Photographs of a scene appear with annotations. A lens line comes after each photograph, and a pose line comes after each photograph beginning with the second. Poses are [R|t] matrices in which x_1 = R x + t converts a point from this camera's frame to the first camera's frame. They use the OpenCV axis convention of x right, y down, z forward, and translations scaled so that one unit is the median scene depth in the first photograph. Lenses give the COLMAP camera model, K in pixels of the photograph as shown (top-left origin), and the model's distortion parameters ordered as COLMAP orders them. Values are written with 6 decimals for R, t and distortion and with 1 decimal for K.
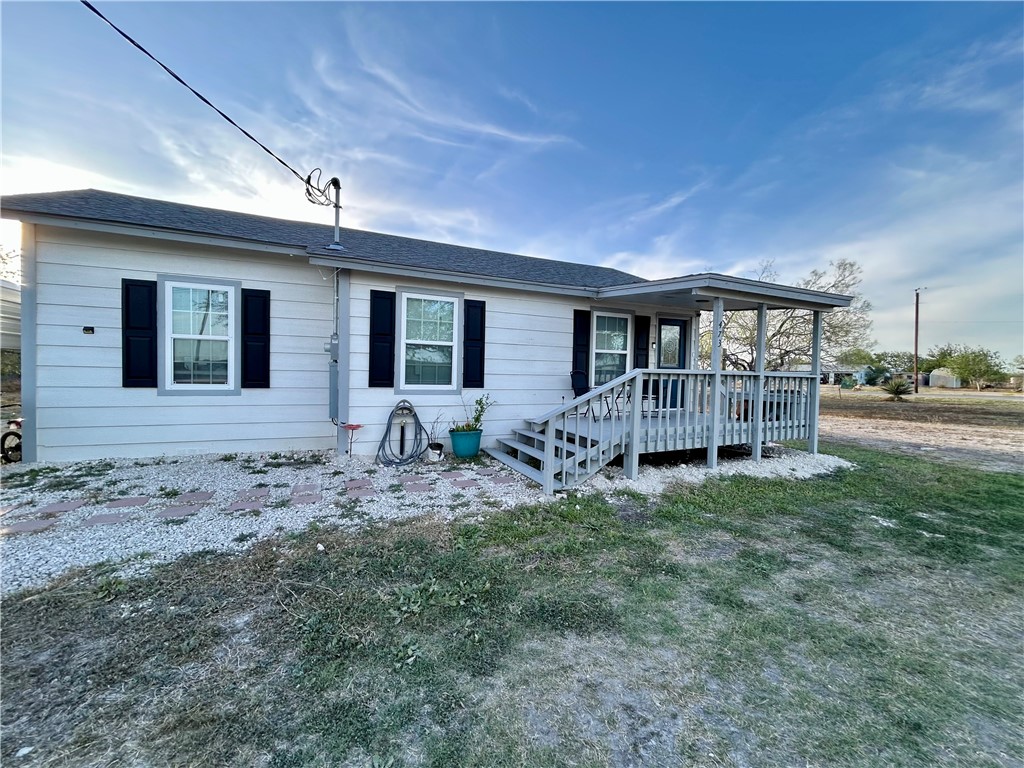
lens RADIAL K [[401.5, 0, 512.0], [0, 401.5, 384.0], [0, 0, 1]] dist [-0.001125, 0.000271]
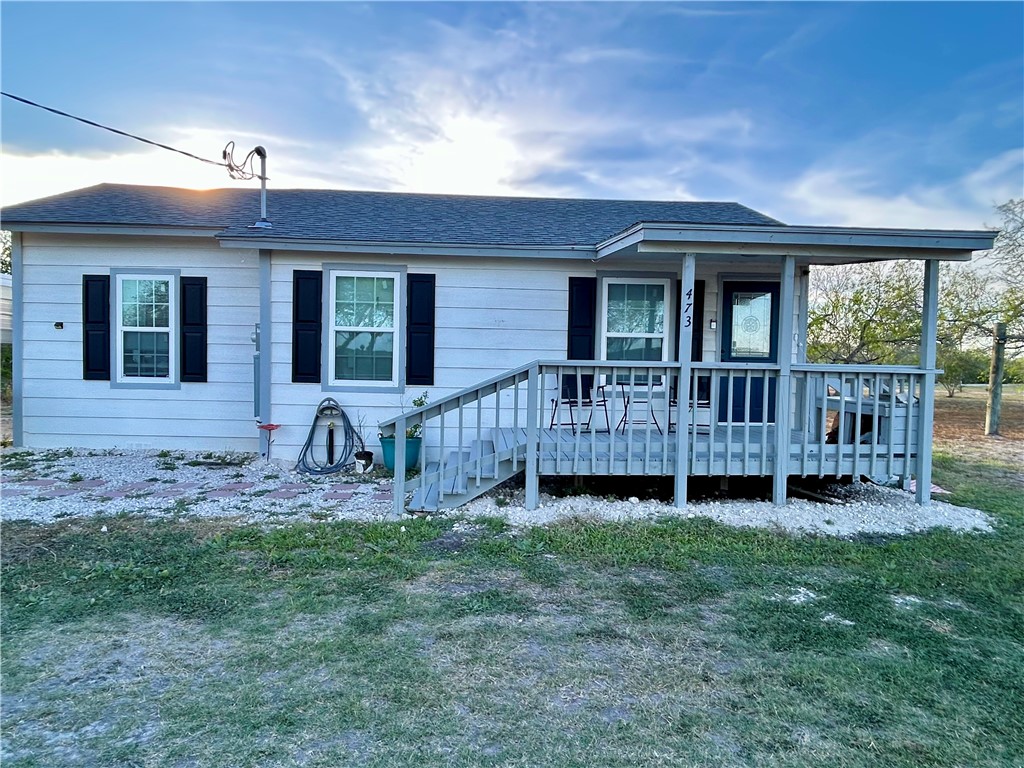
lens RADIAL K [[609.1, 0, 512.0], [0, 609.1, 384.0], [0, 0, 1]] dist [-0.002276, -0.001451]
pose [[0.930832, 0.010905, -0.365284, 0.561609], [-0.011536, 0.999933, 0.000456, 0.005400], [0.365265, 0.003790, 0.930896, -0.051318]]
